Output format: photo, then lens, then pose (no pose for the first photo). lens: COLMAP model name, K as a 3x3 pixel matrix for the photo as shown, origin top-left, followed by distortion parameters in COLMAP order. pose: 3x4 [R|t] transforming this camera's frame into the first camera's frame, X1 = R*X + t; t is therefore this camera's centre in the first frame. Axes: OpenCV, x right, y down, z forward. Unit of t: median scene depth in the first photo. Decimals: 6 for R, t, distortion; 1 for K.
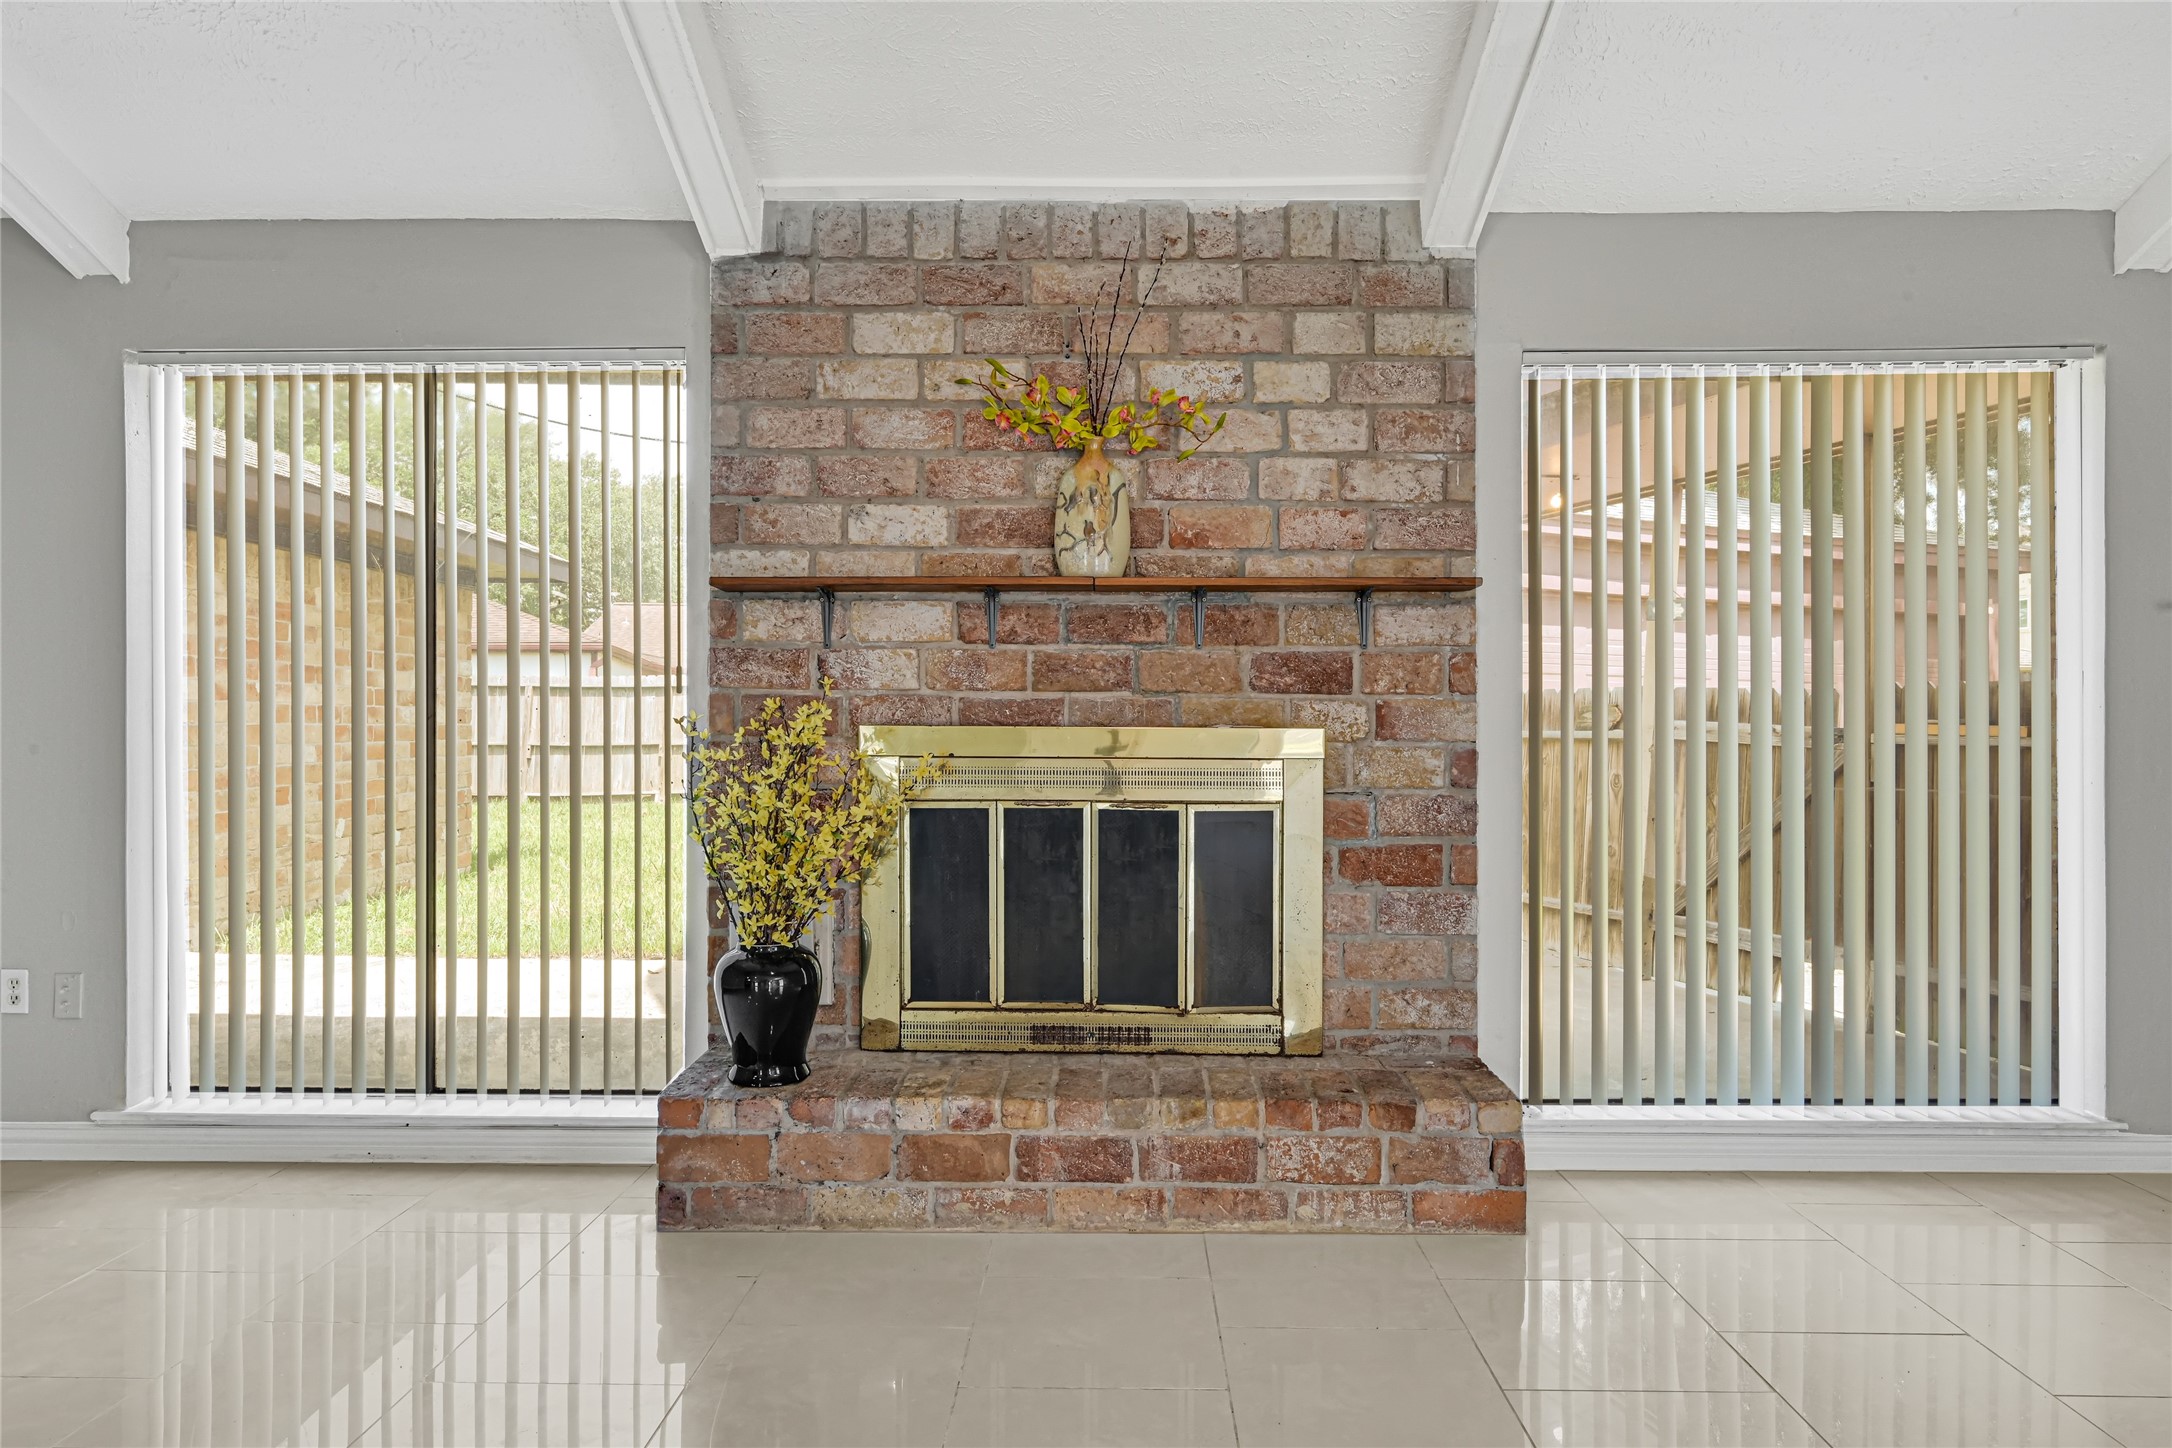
lens RADIAL K [[1406.5, 0, 1086.2], [0, 1406.5, 729.8], [0, 0, 1]] dist [-0.001167, -0.003244]
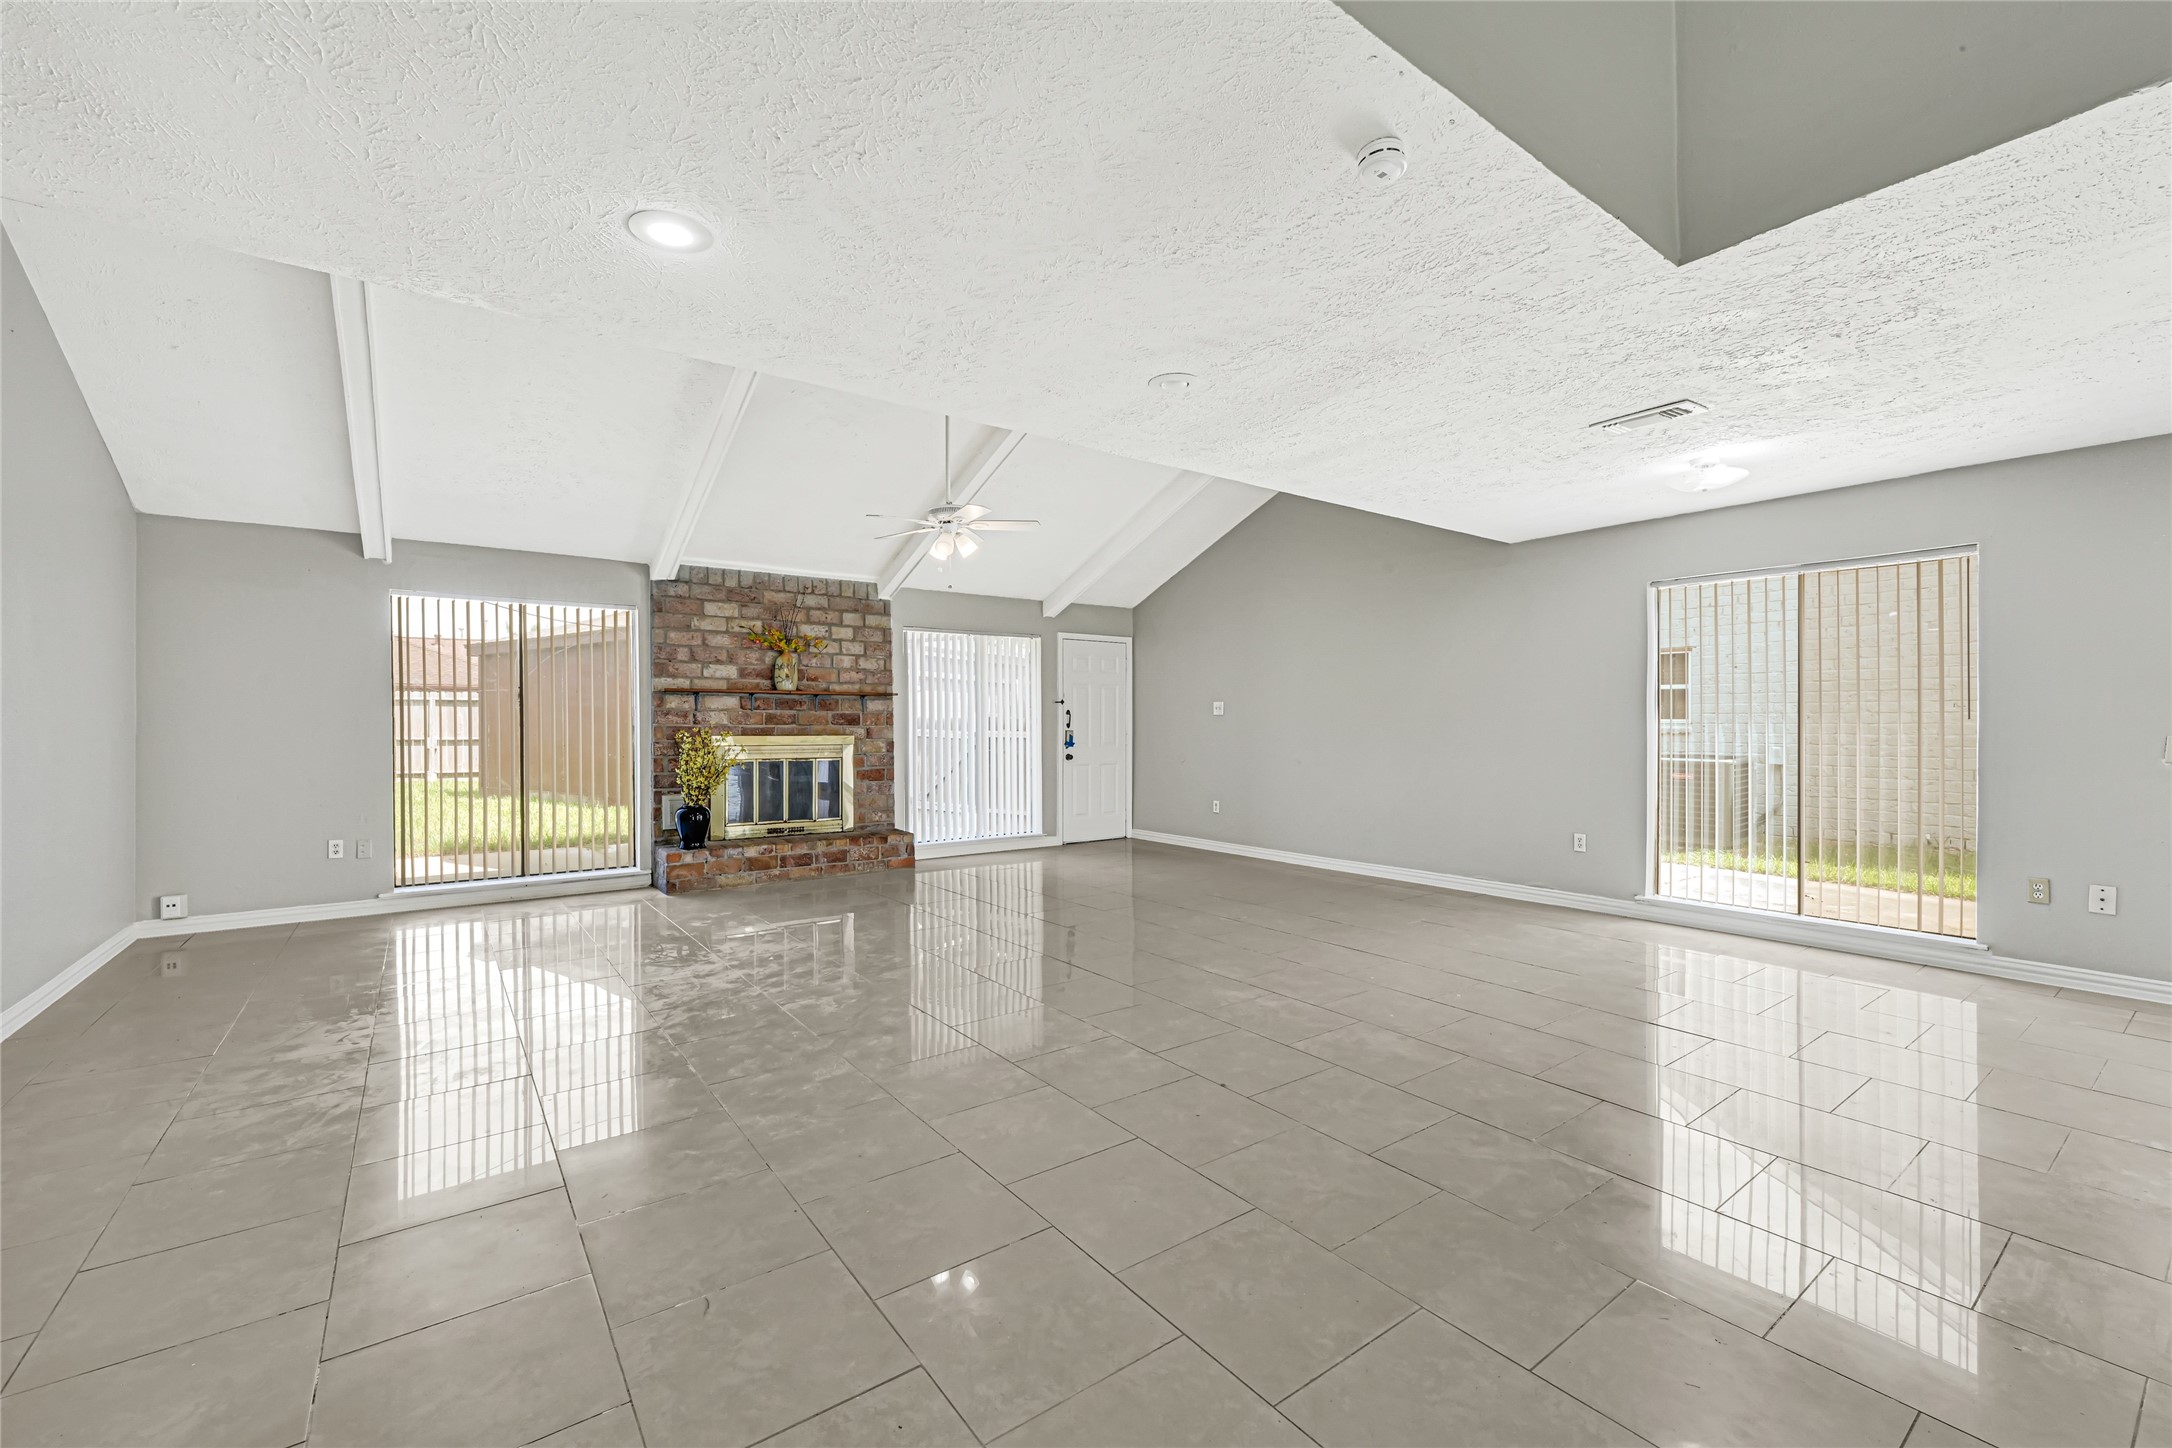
lens RADIAL K [[894.1, 0, 1093.2], [0, 894.1, 726.1], [0, 0, 1]] dist [0.003193, -0.000057]
pose [[0.787994, -0.004201, 0.615669, -0.703283], [0.005977, 0.999982, -0.000828, -0.018564], [-0.615654, 0.004332, 0.788005, -1.064933]]
